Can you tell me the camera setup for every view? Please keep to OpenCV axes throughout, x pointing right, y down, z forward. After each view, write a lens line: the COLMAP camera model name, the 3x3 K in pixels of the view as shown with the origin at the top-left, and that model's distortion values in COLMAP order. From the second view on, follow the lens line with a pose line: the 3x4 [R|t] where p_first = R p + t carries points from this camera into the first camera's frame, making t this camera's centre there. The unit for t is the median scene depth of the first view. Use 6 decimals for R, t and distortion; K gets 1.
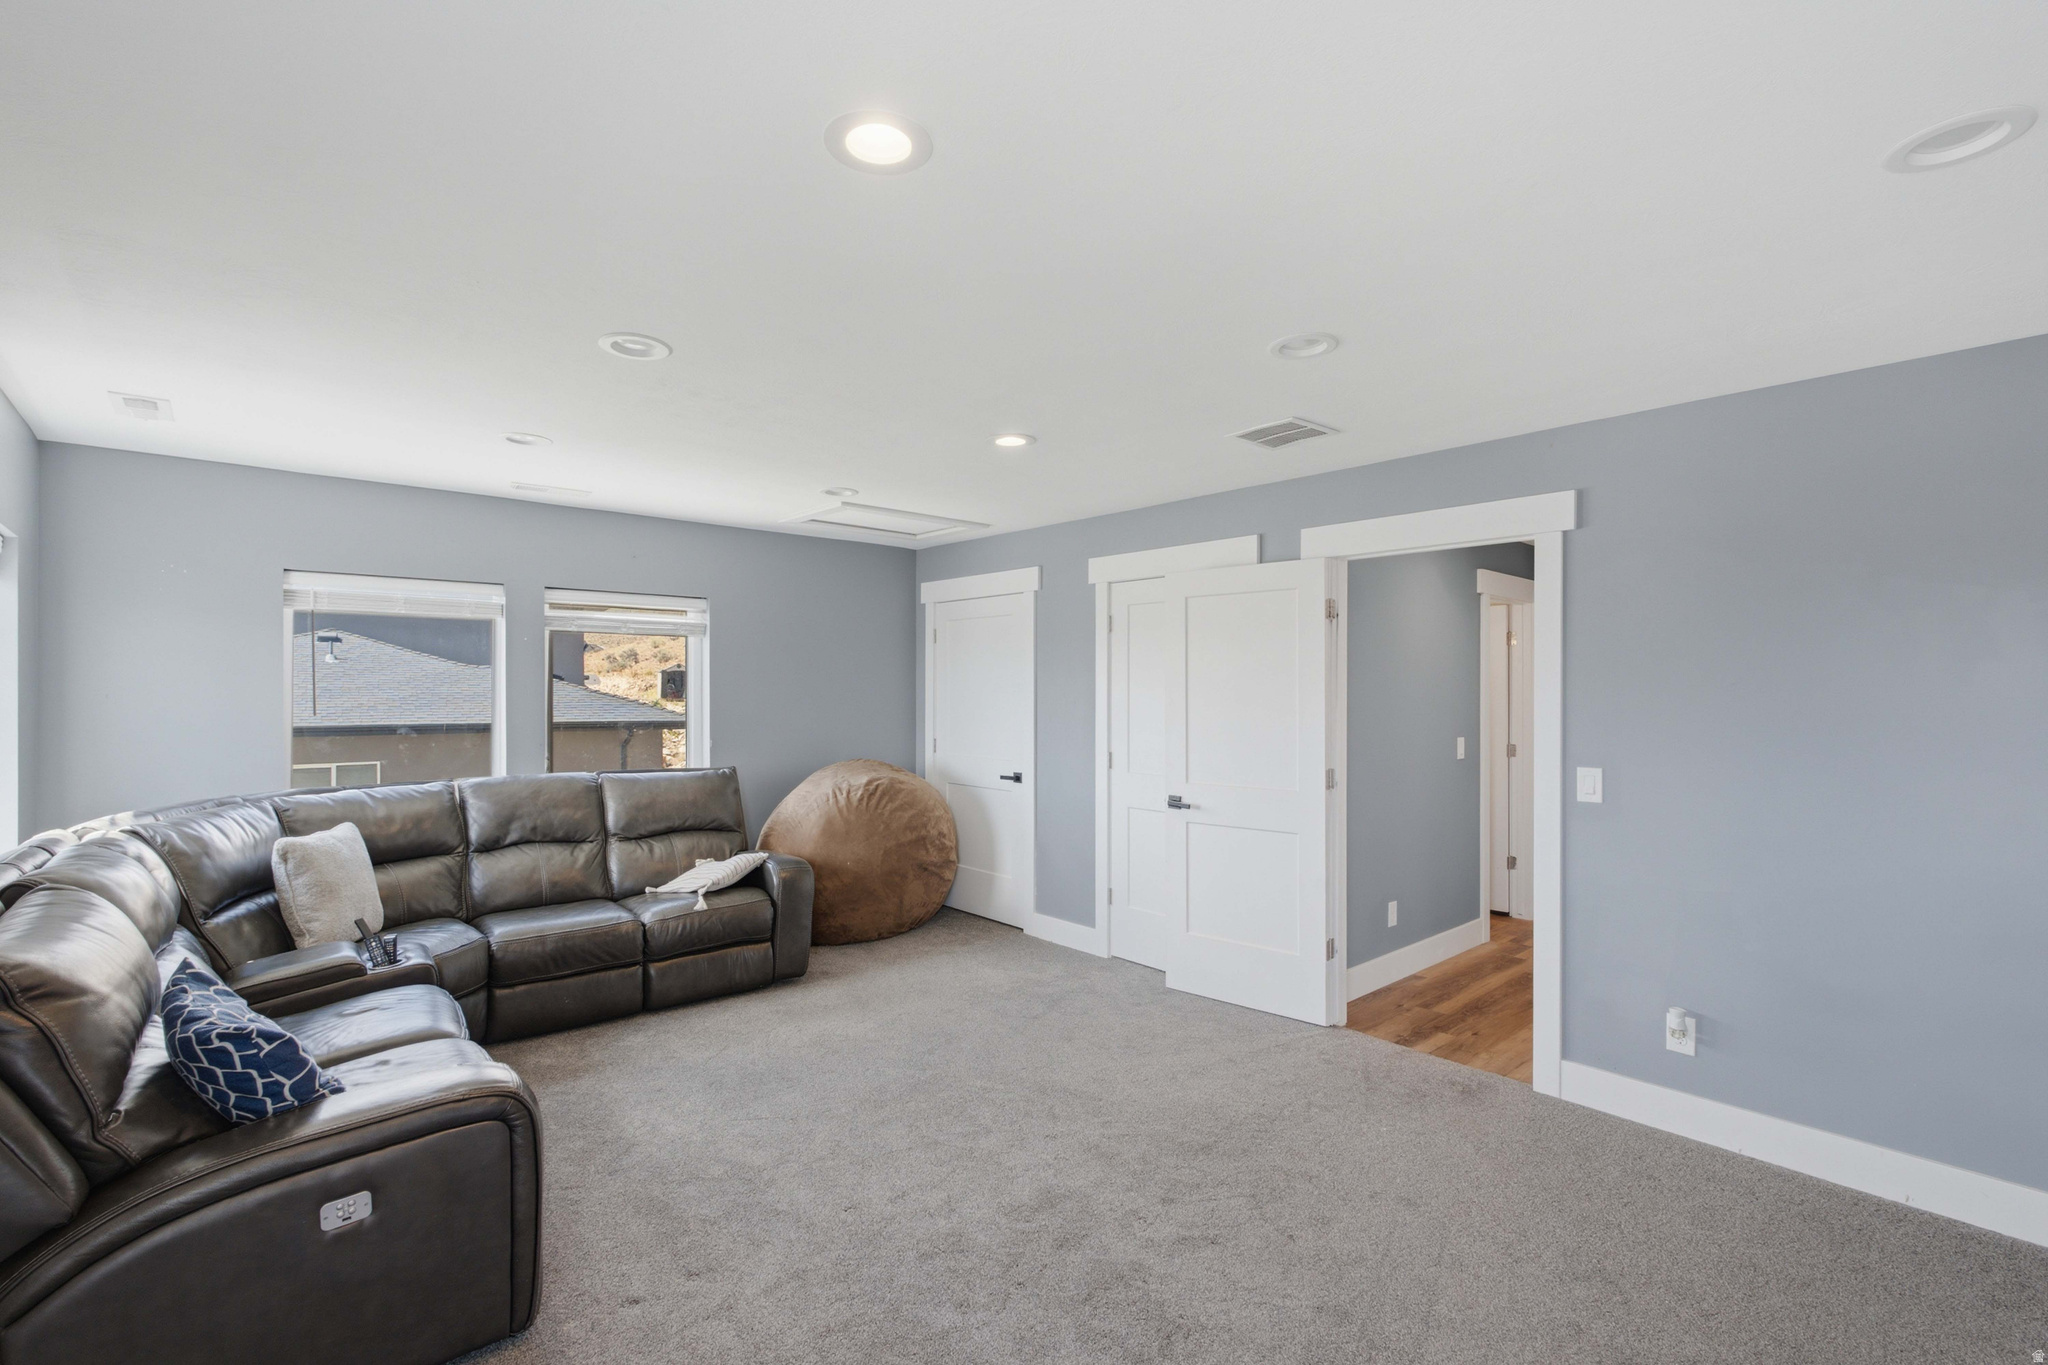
lens RADIAL K [[912.4, 0, 1016.4], [0, 912.4, 682.4], [0, 0, 1]] dist [0.004462, -0.000211]
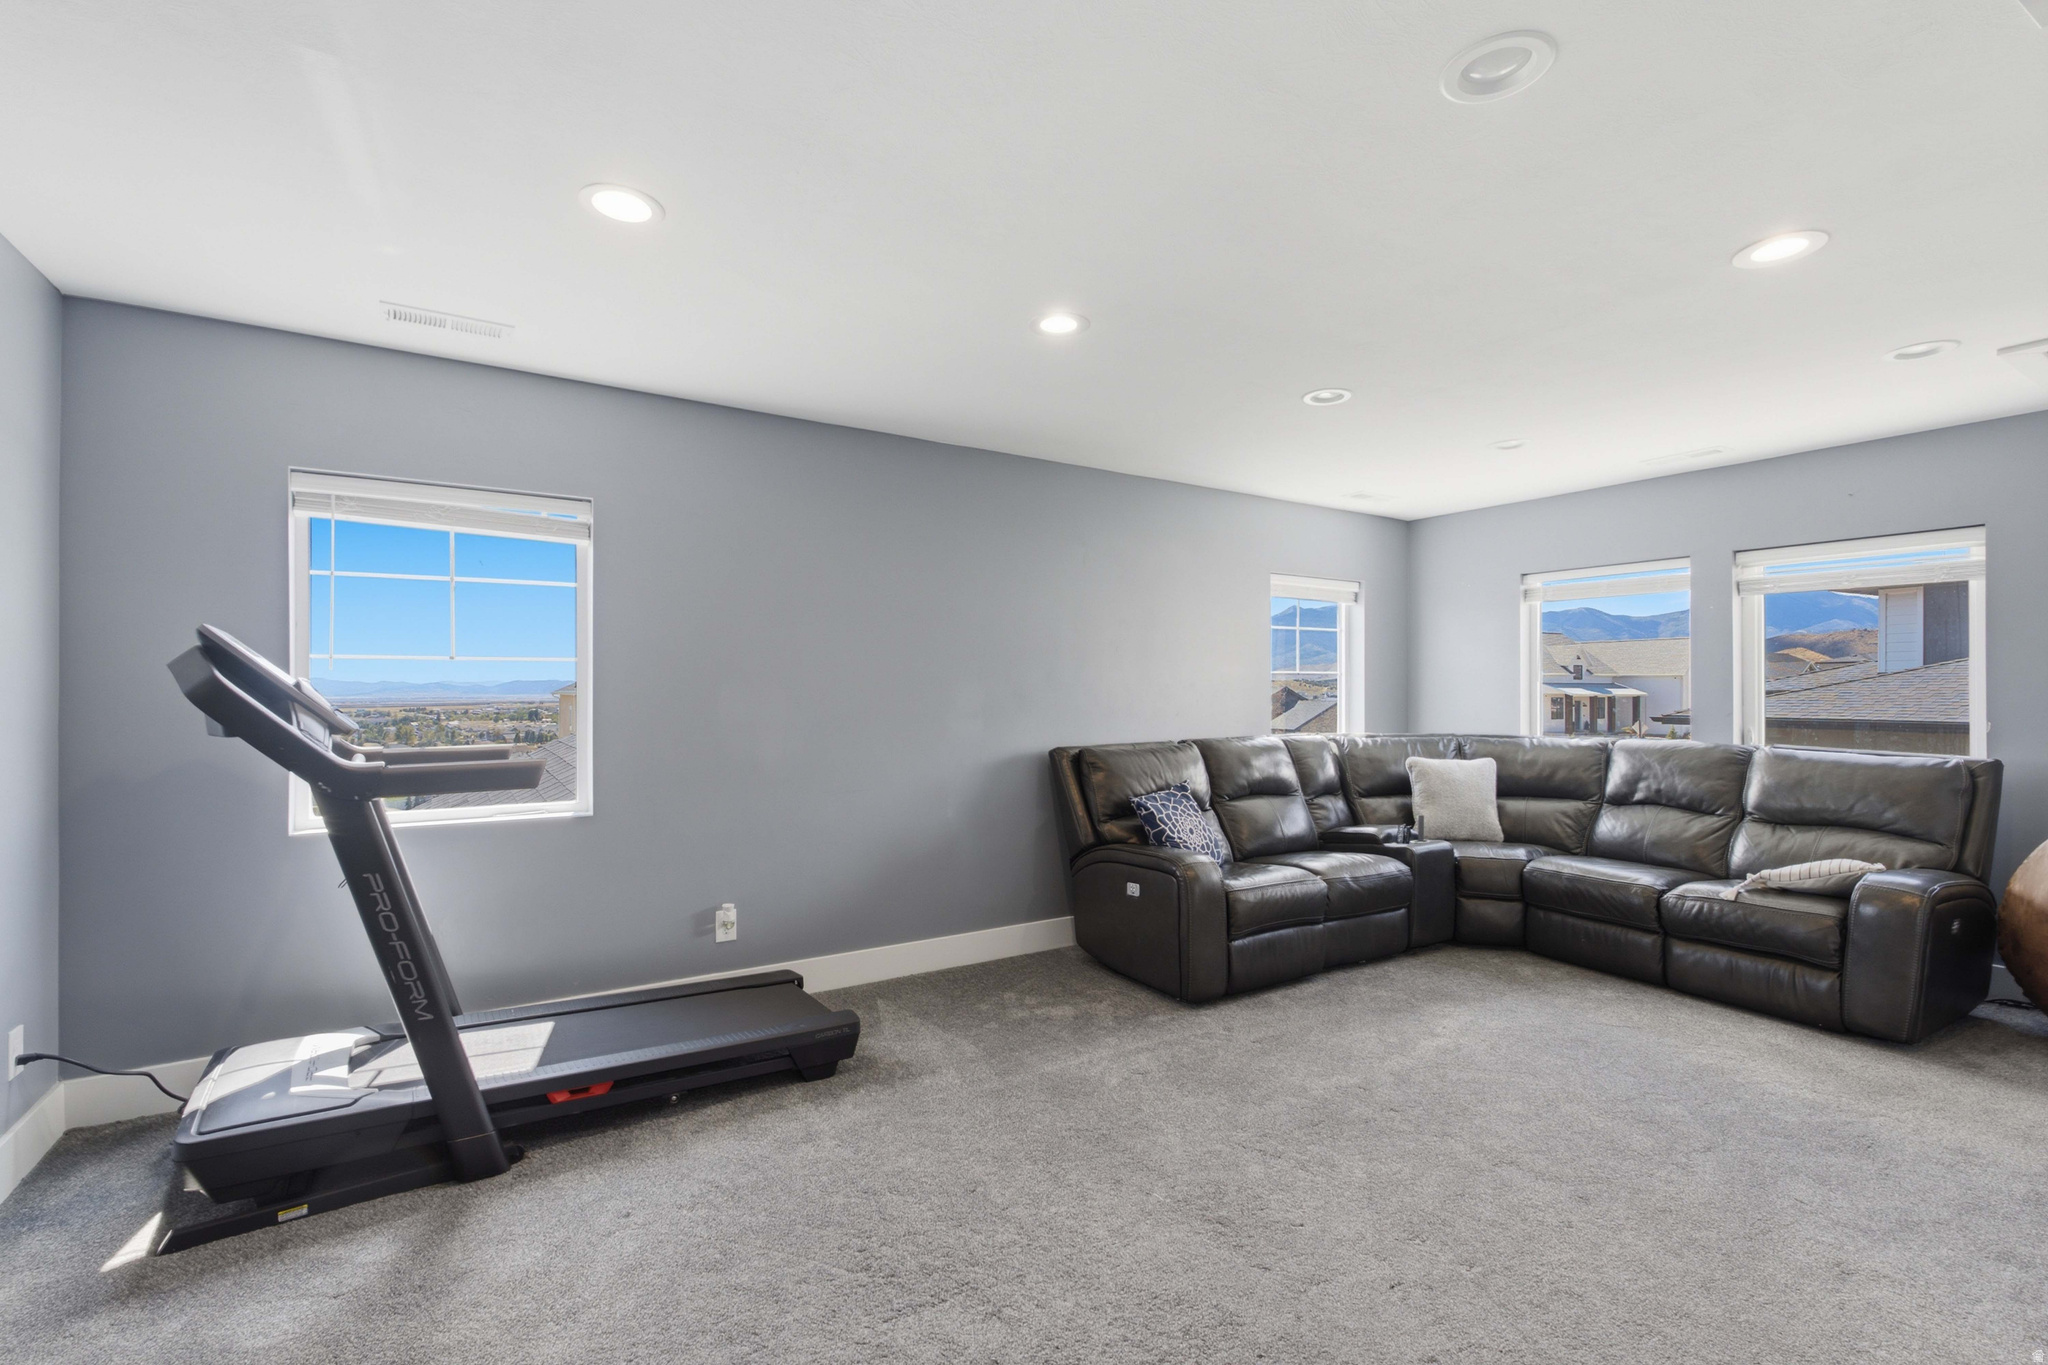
lens RADIAL K [[912.4, 0, 1016.4], [0, 912.4, 682.4], [0, 0, 1]] dist [0.004462, -0.000211]
pose [[-0.160206, -0.011674, -0.987015, 0.618169], [0.003031, 0.999920, -0.012319, 0.048216], [0.987079, -0.004965, -0.160158, 0.456461]]
